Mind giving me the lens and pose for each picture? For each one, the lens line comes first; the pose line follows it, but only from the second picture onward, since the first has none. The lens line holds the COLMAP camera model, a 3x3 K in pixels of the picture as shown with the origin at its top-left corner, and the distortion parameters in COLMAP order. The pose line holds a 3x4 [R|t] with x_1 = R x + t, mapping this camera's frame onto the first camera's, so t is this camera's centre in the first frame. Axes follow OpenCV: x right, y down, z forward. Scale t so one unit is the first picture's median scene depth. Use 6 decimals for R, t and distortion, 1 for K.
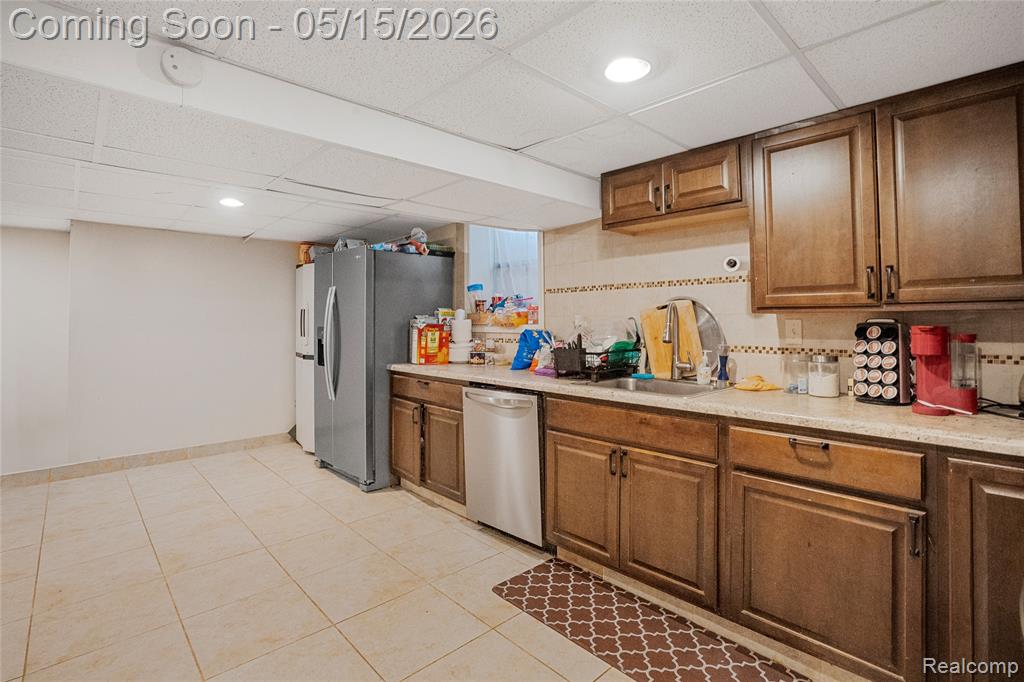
lens RADIAL K [[480.8, 0, 517.8], [0, 480.8, 309.5], [0, 0, 1]] dist [-0.055812, 0.020041]
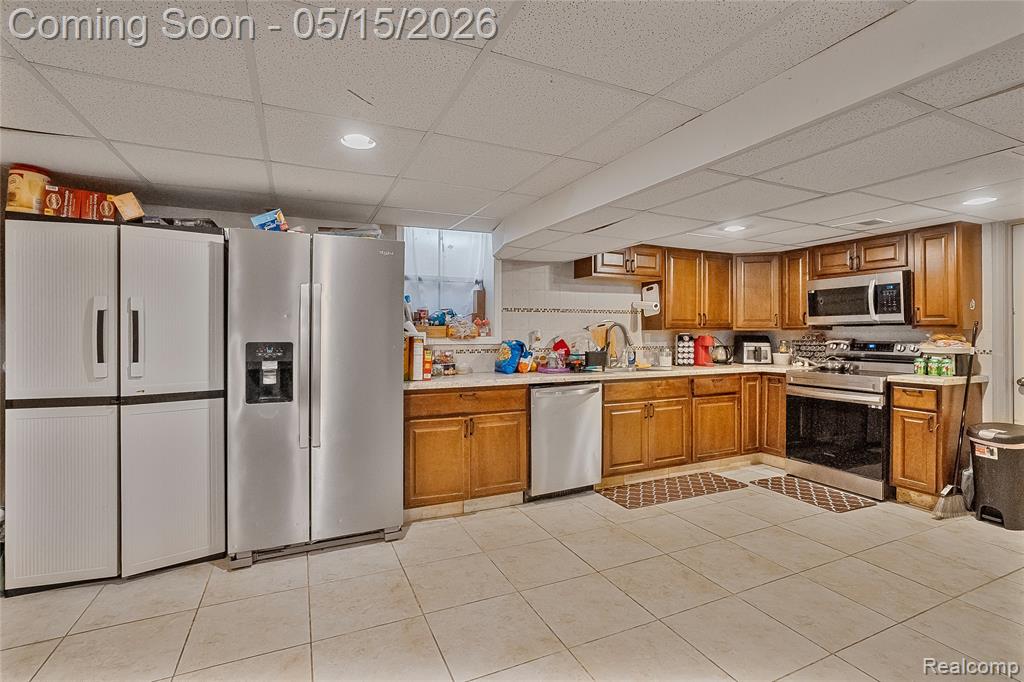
lens RADIAL K [[468.1, 0, 511.6], [0, 468.1, 335.6], [0, 0, 1]] dist [-0.052556, 0.022667]
pose [[0.336739, 0.000712, 0.941598, -1.562989], [-0.020925, 0.999758, 0.006728, 0.029921], [-0.941365, -0.021968, 0.336673, 0.848775]]
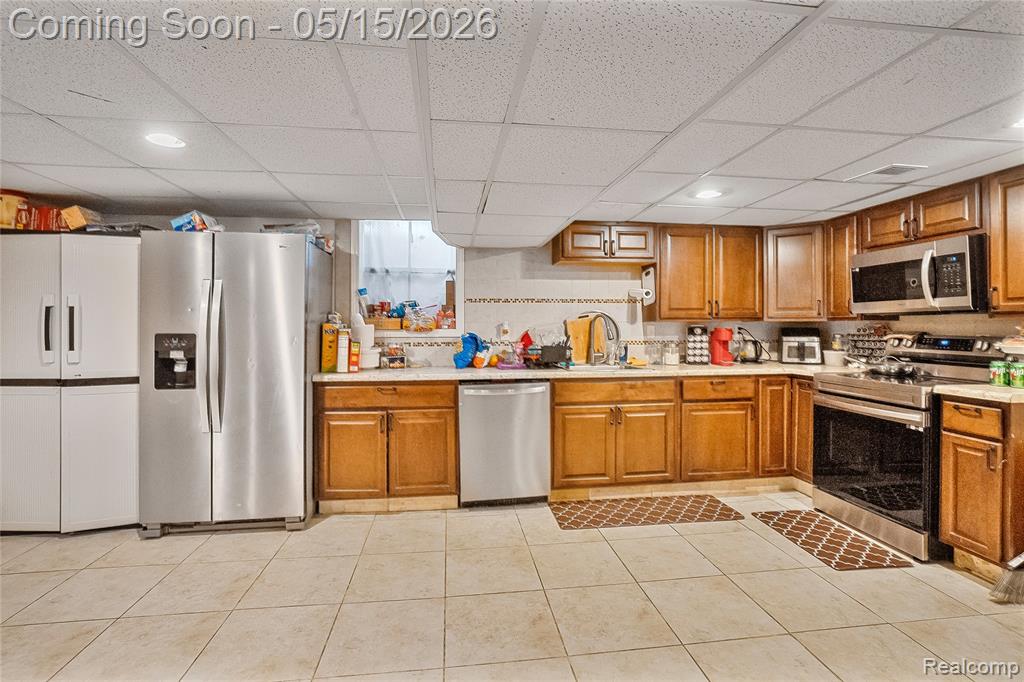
lens RADIAL K [[470.1, 0, 512.6], [0, 470.1, 326.8], [0, 0, 1]] dist [-0.045707, 0.015246]
pose [[0.593633, 0.003926, 0.804726, -1.161704], [-0.018758, 0.999784, 0.008960, 0.020240], [-0.804517, -0.020414, 0.593578, 0.345675]]
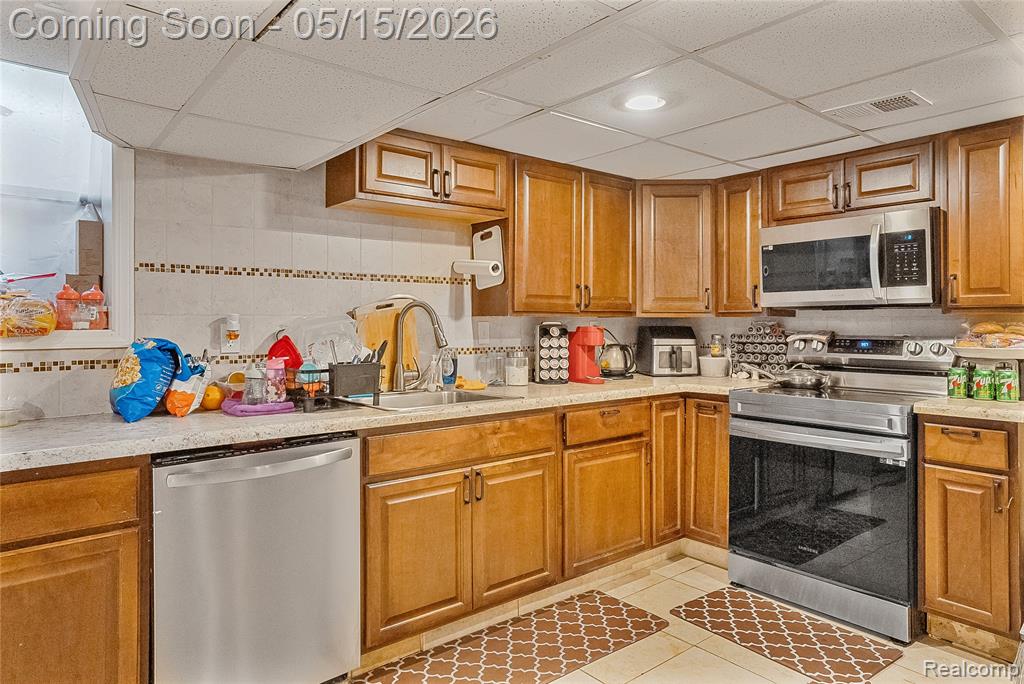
lens RADIAL K [[629.7, 0, 512.3], [0, 629.7, 323.2], [0, 0, 1]] dist [-0.038533, 0.041213]
pose [[0.078909, 0.005310, 0.996868, -0.864023], [-0.020648, 0.999780, -0.003691, 0.026868], [-0.996668, -0.020292, 0.079002, 0.796840]]
